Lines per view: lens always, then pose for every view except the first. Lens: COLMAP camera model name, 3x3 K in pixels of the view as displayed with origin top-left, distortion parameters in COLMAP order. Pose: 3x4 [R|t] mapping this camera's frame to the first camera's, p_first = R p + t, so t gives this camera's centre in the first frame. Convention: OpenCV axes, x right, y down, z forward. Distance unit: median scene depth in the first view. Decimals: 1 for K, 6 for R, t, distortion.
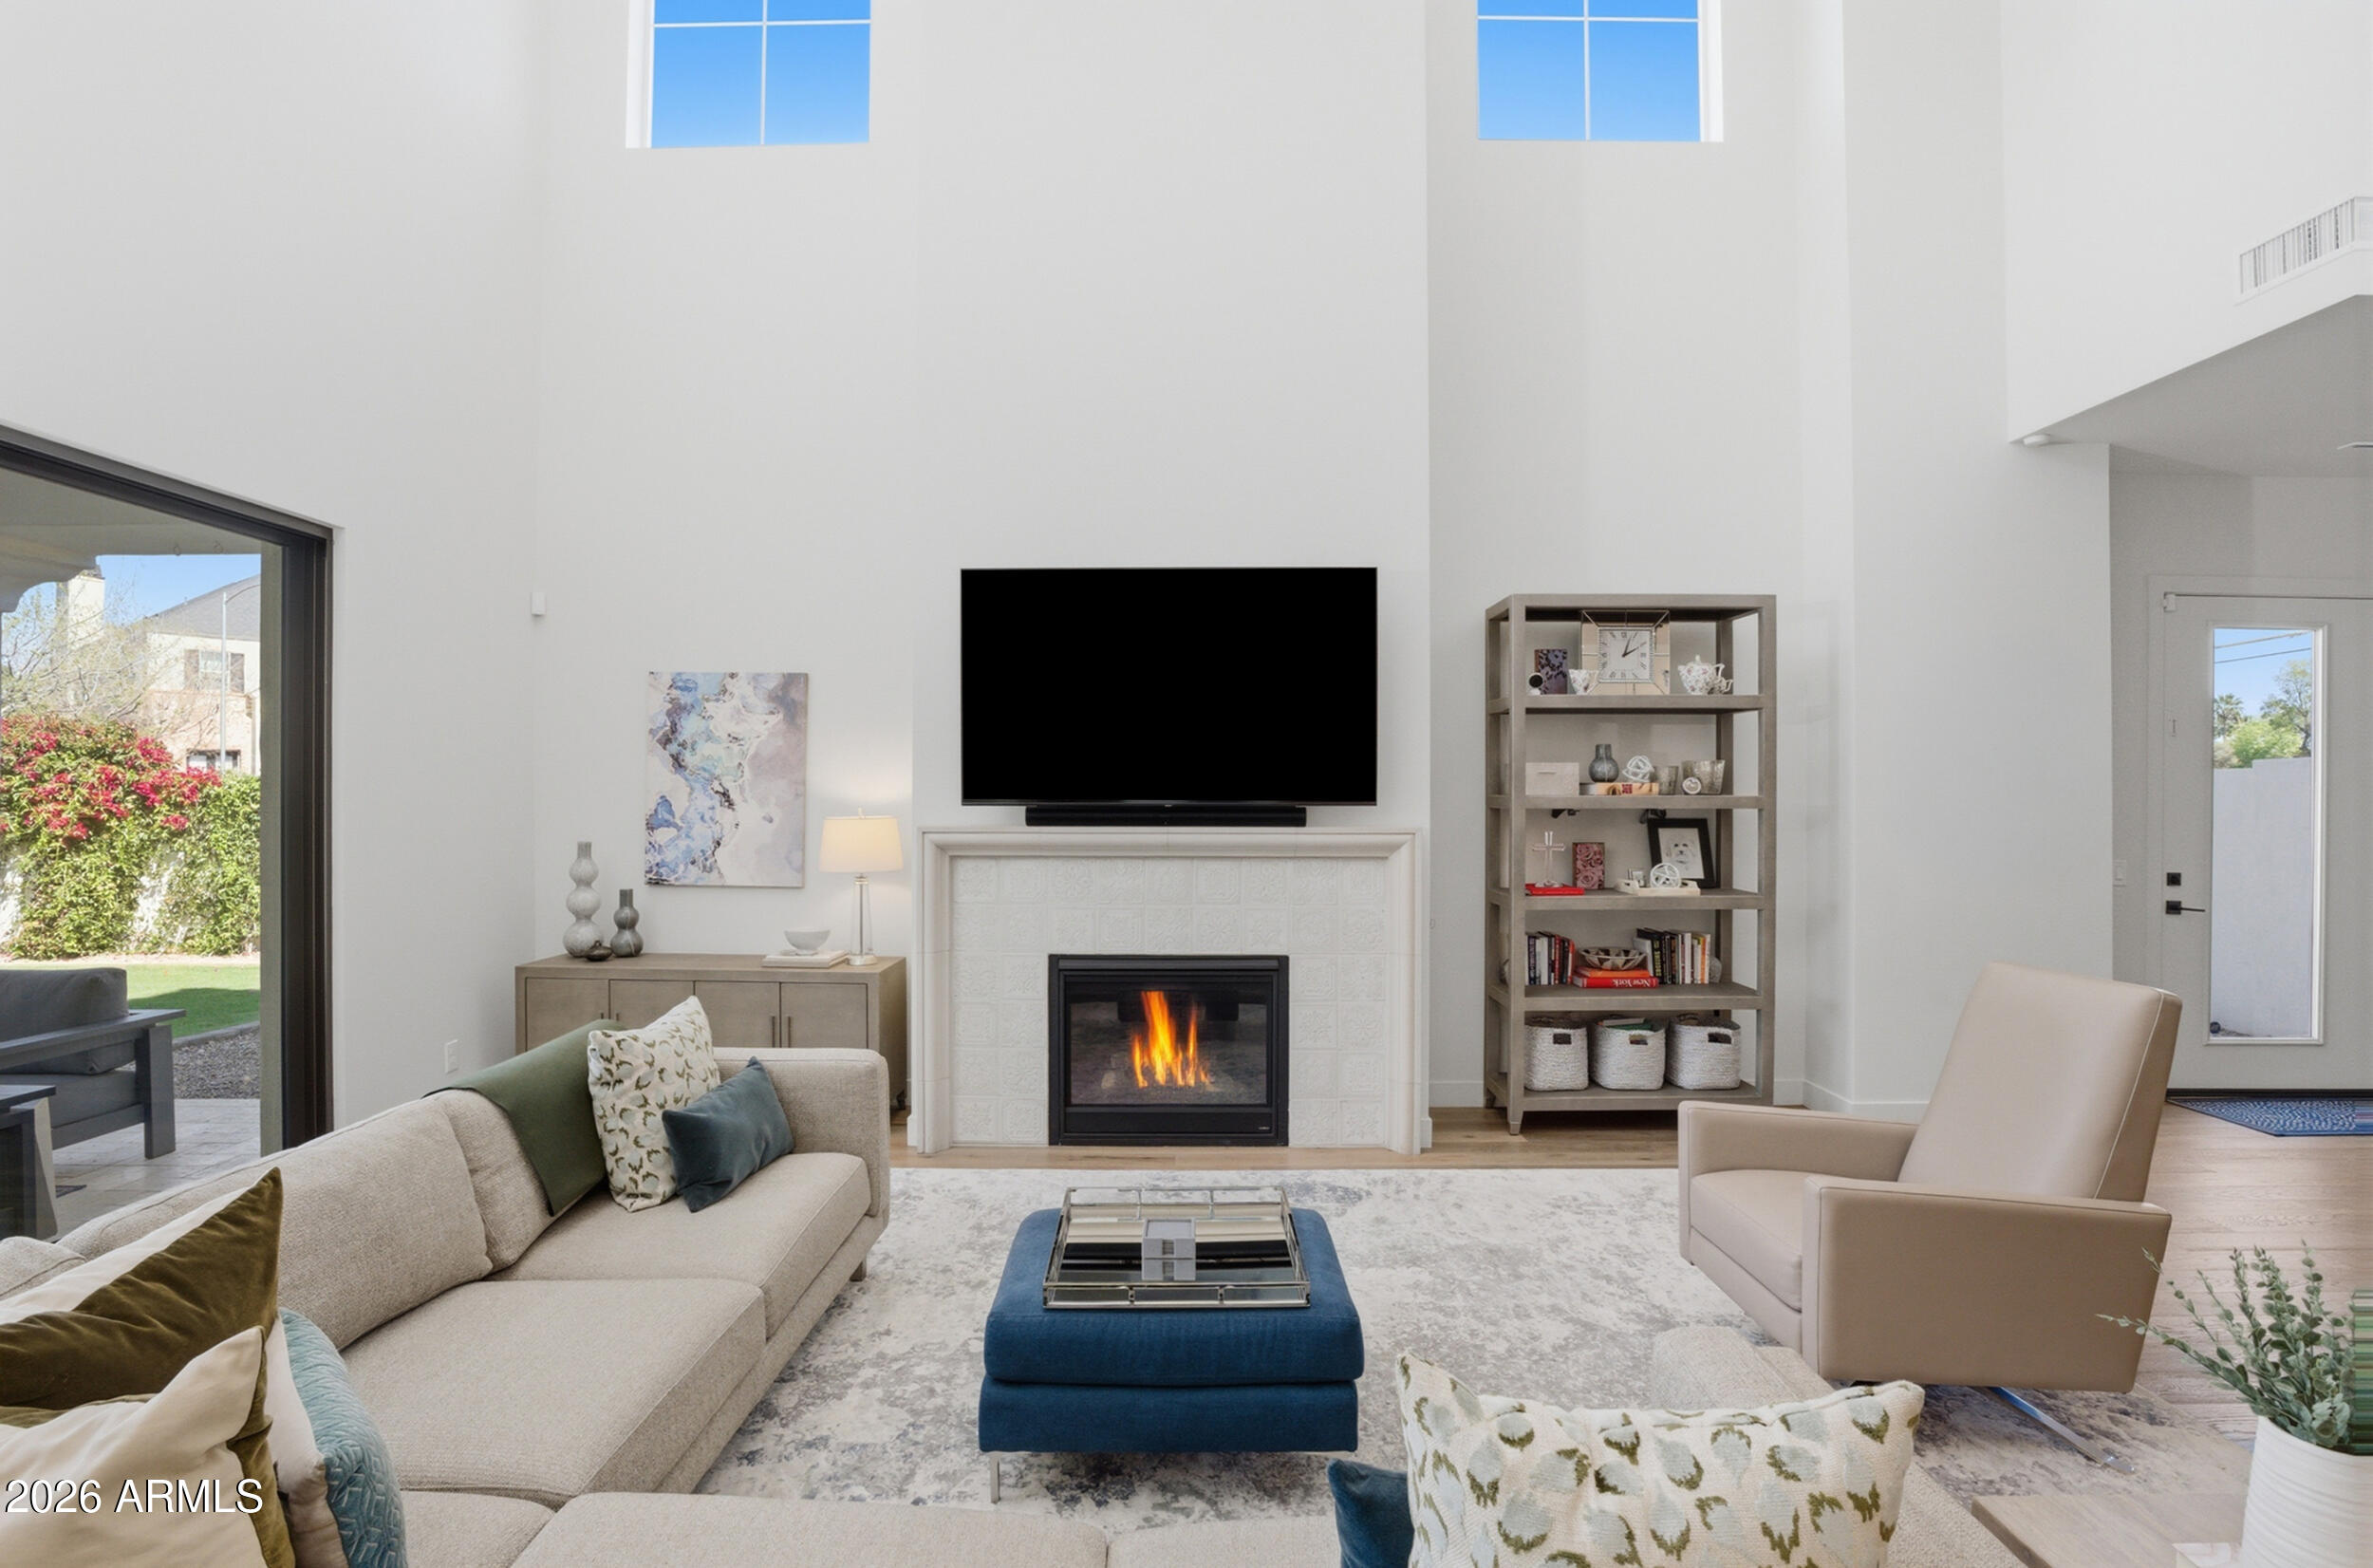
lens RADIAL K [[1131.0, 0, 1170.8], [0, 1131.0, 798.1], [0, 0, 1]] dist [-0.054182, 0.015803]
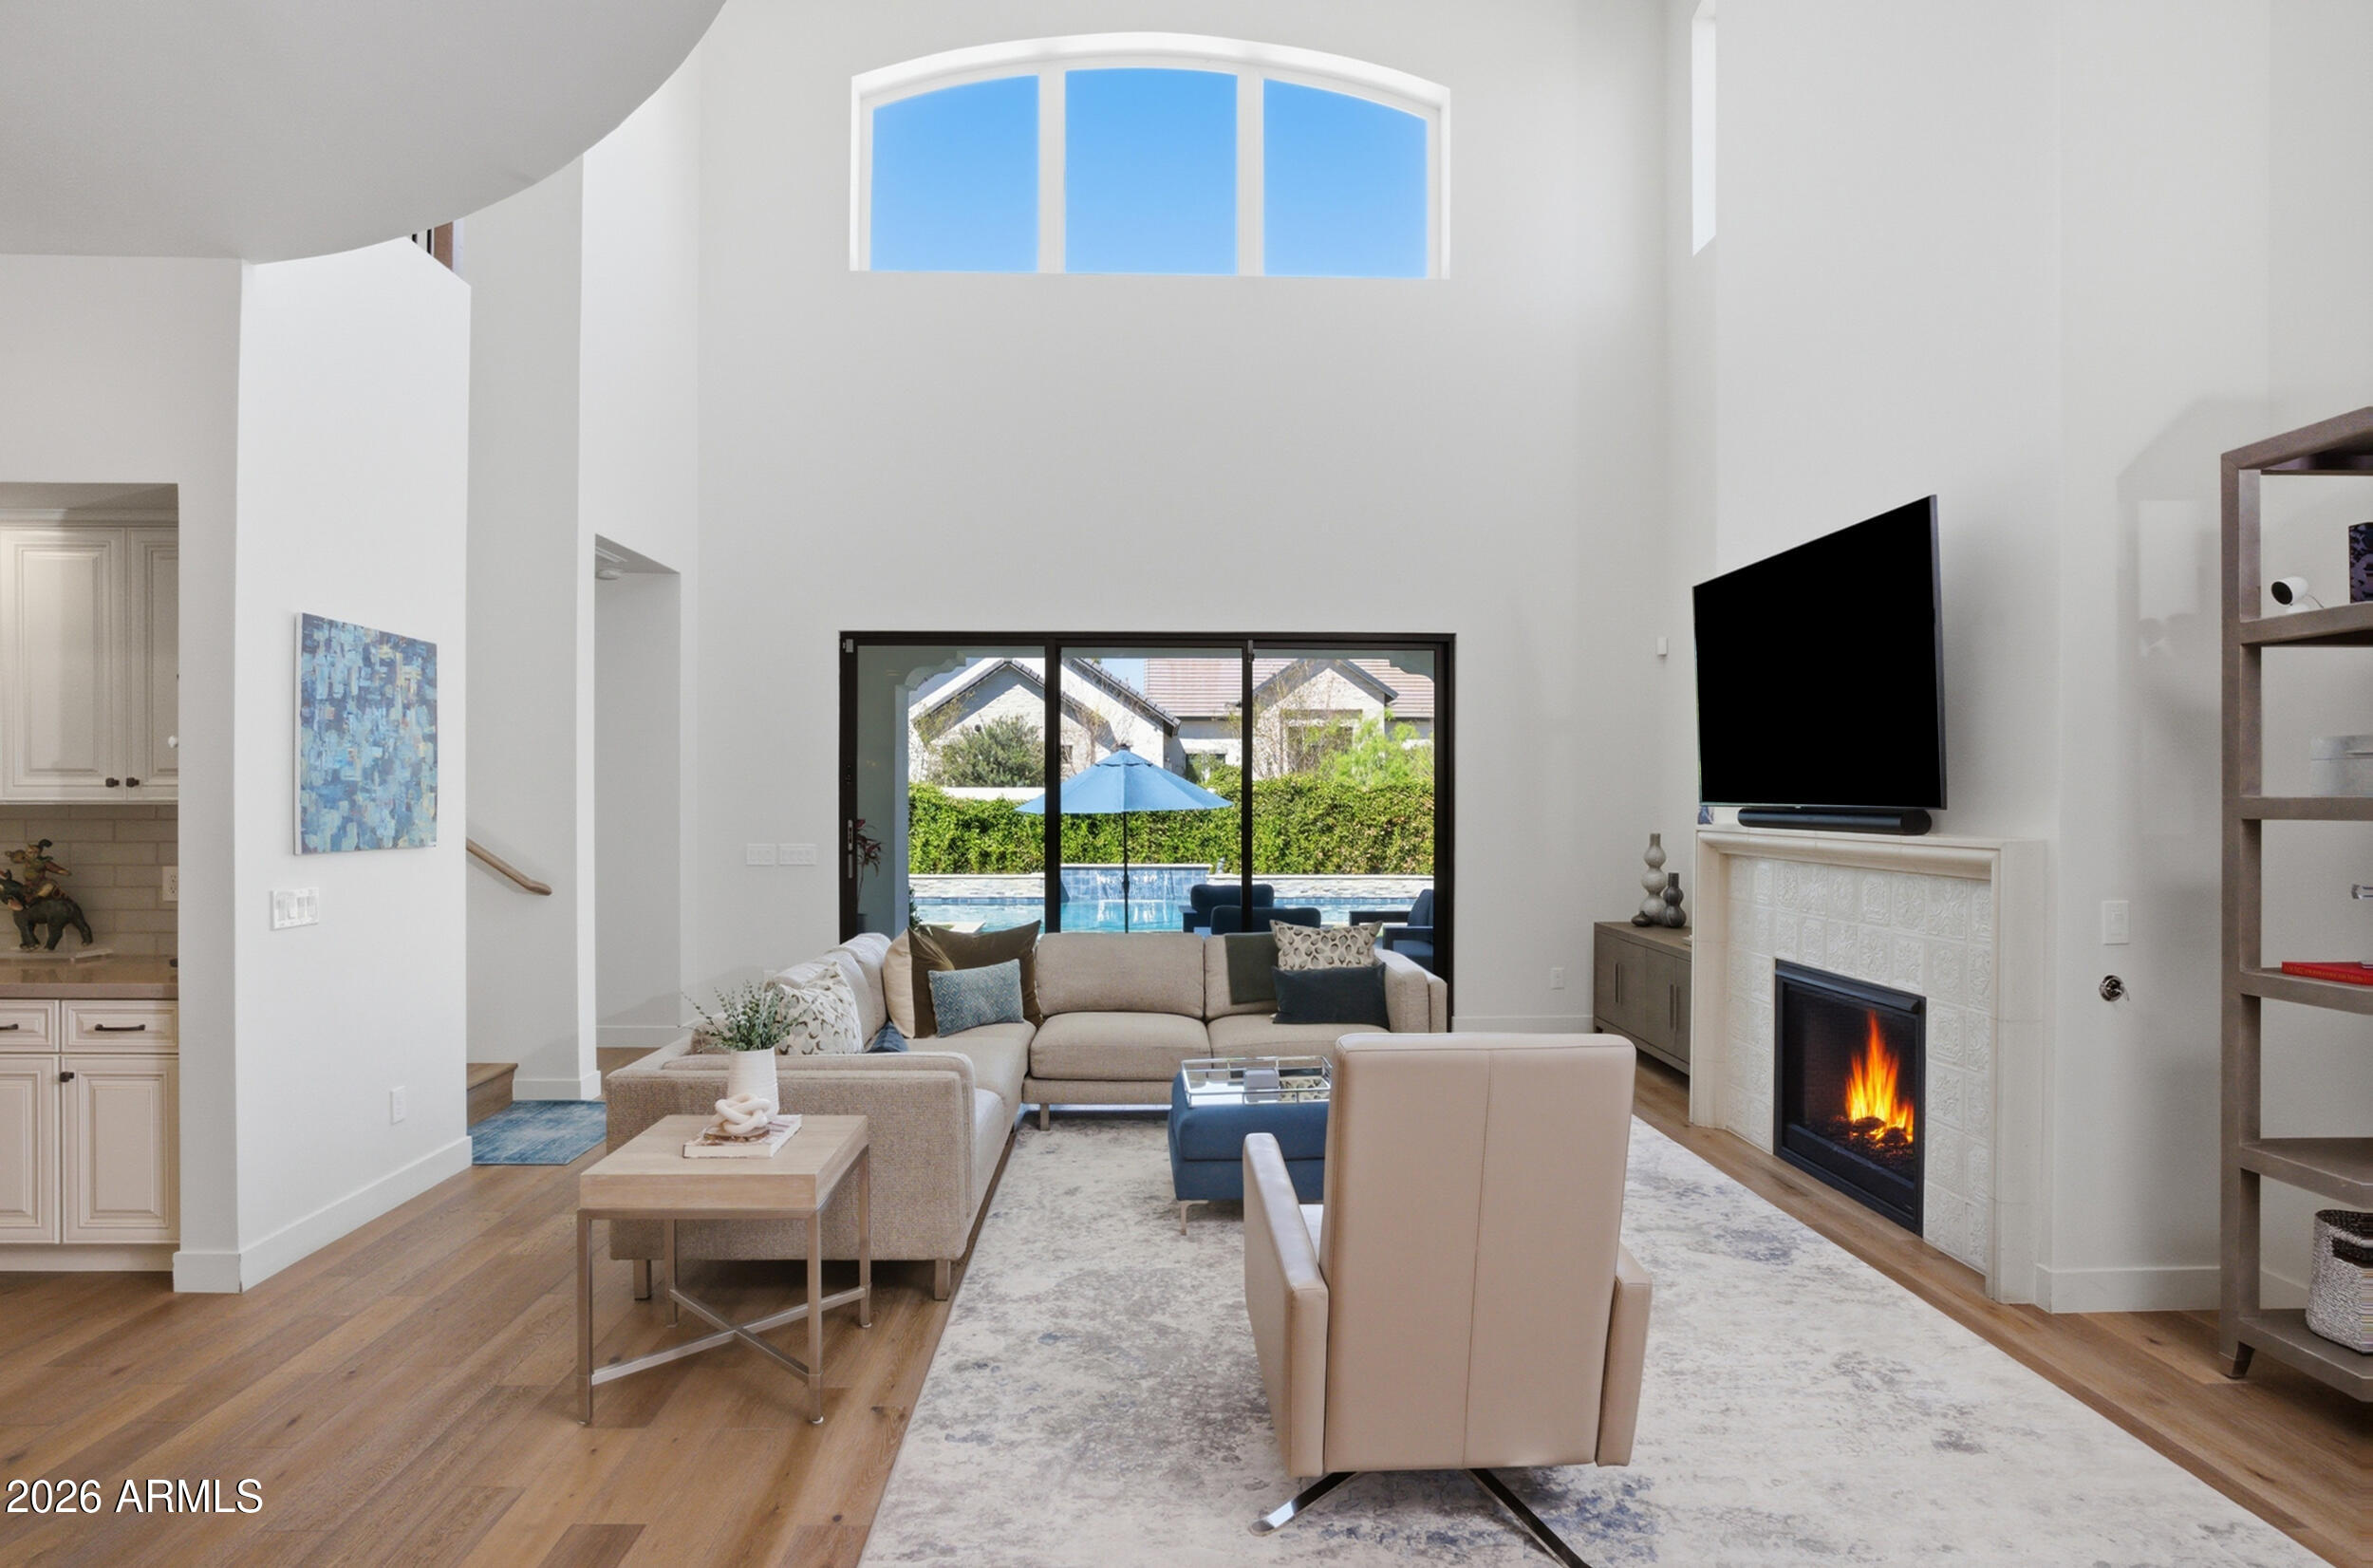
lens RADIAL K [[1192.4, 0, 1177.5], [0, 1192.4, 795.3], [0, 0, 1]] dist [0.003083, -0.000152]
pose [[0.079133, -0.002195, -0.996862, 0.890218], [-0.002154, 0.999995, -0.002373, 0.000387], [0.996862, 0.002335, 0.079128, 0.404515]]
